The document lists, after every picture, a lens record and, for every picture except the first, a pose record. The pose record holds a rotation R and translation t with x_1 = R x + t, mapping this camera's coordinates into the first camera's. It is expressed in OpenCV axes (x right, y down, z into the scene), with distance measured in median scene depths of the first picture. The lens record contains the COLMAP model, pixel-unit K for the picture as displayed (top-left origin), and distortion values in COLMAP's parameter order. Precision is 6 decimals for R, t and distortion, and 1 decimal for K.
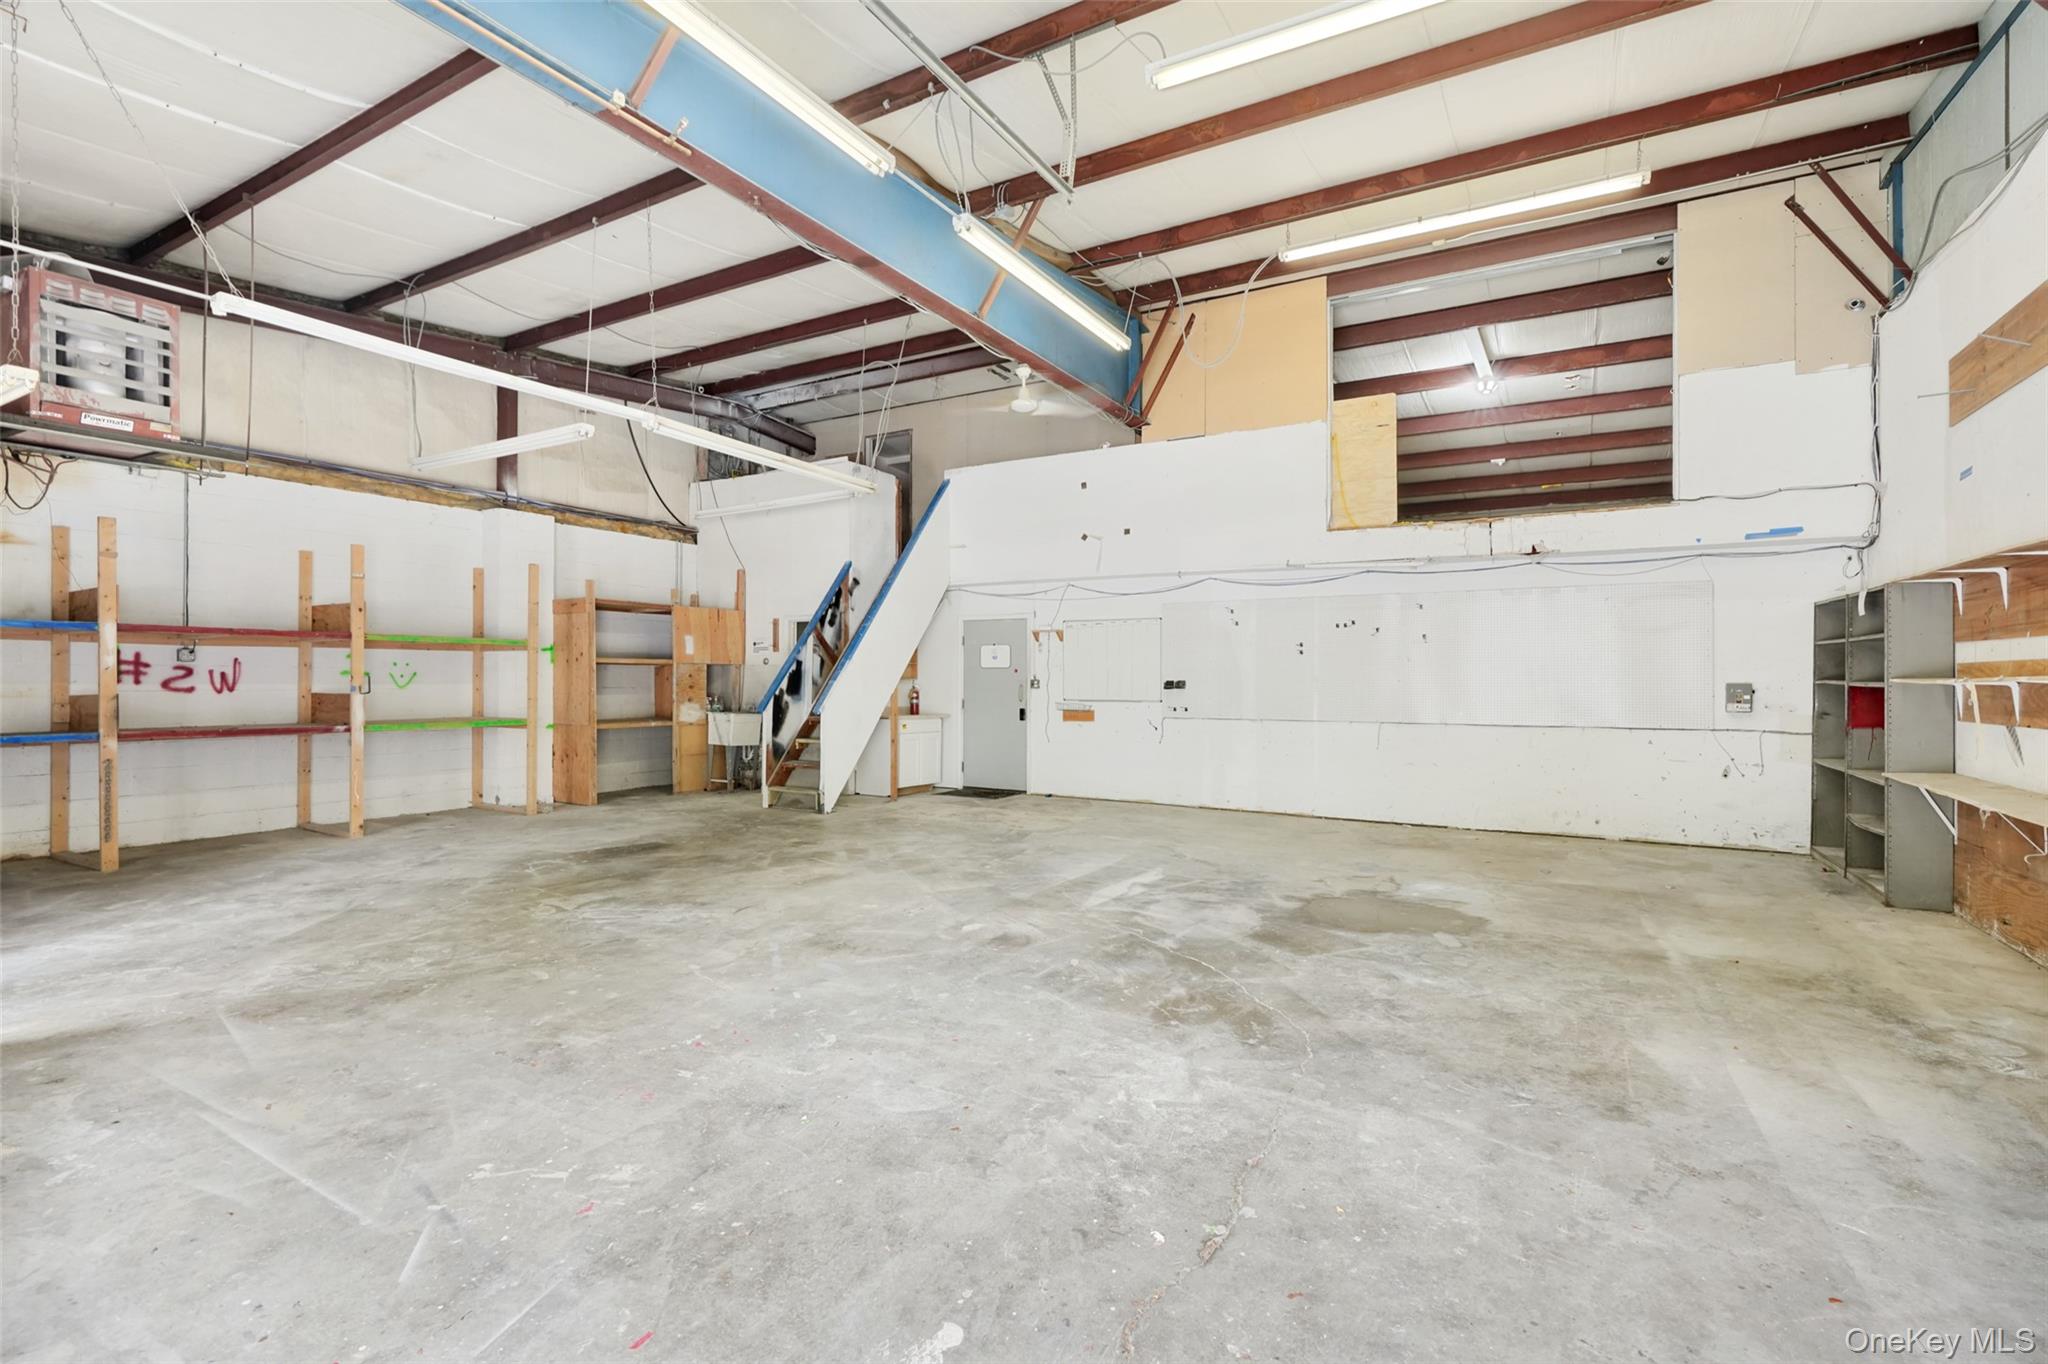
lens RADIAL K [[939.7, 0, 1018.5], [0, 939.7, 681.5], [0, 0, 1]] dist [-0.009233, 0.002673]
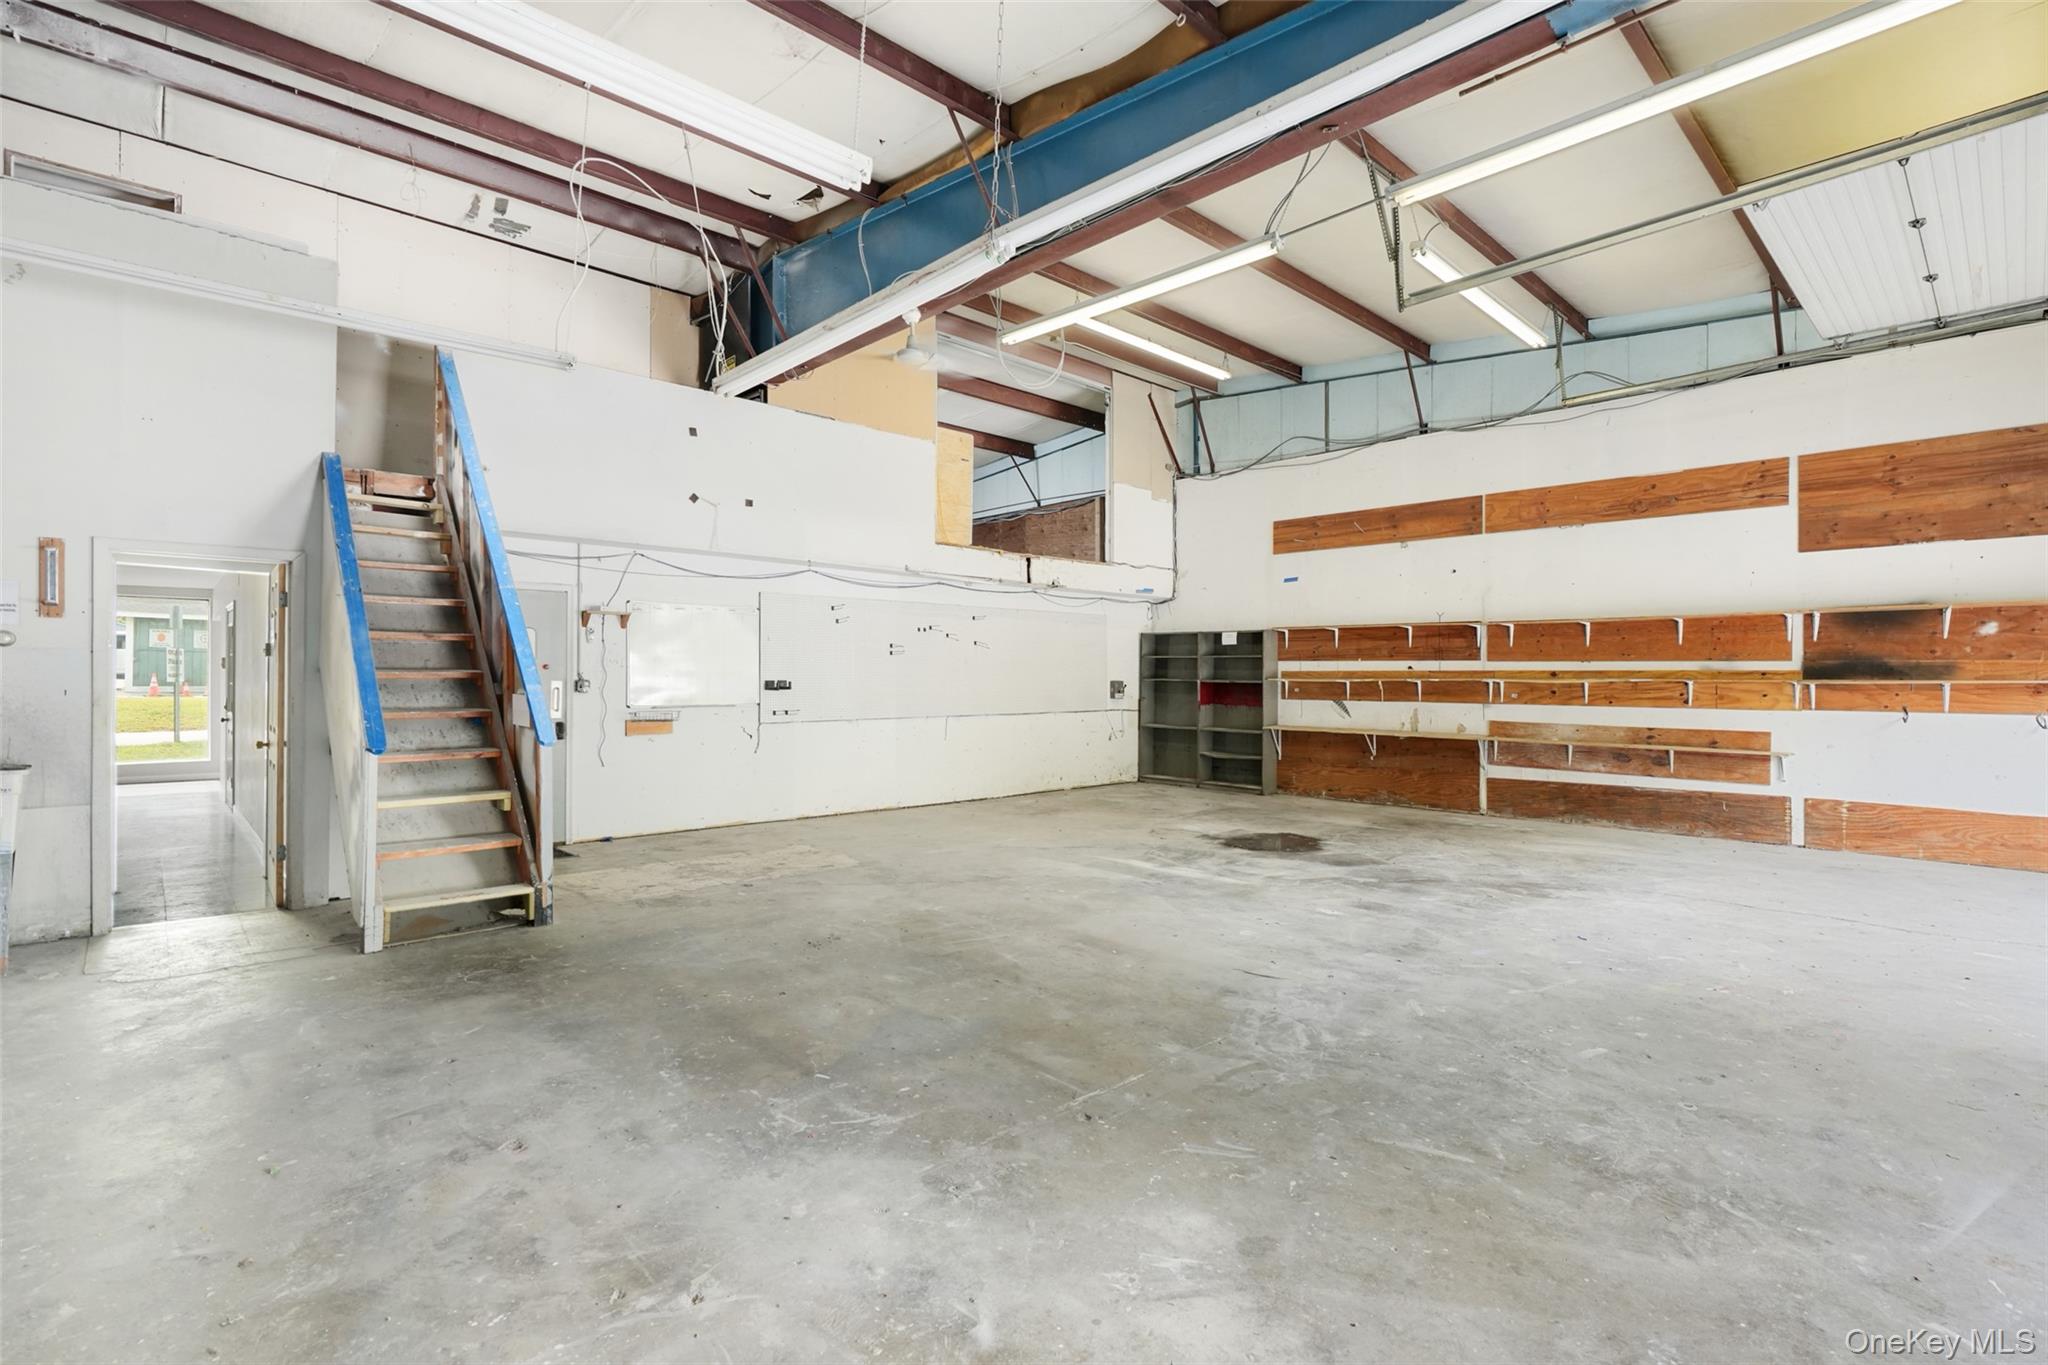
lens RADIAL K [[939.7, 0, 1001.9], [0, 939.7, 675.0], [0, 0, 1]] dist [-0.009233, 0.002673]
pose [[0.285202, -0.001742, 0.958466, -0.858465], [-0.000706, 0.999998, 0.002028, -0.011418], [-0.958467, -0.001255, 0.285200, 0.751700]]
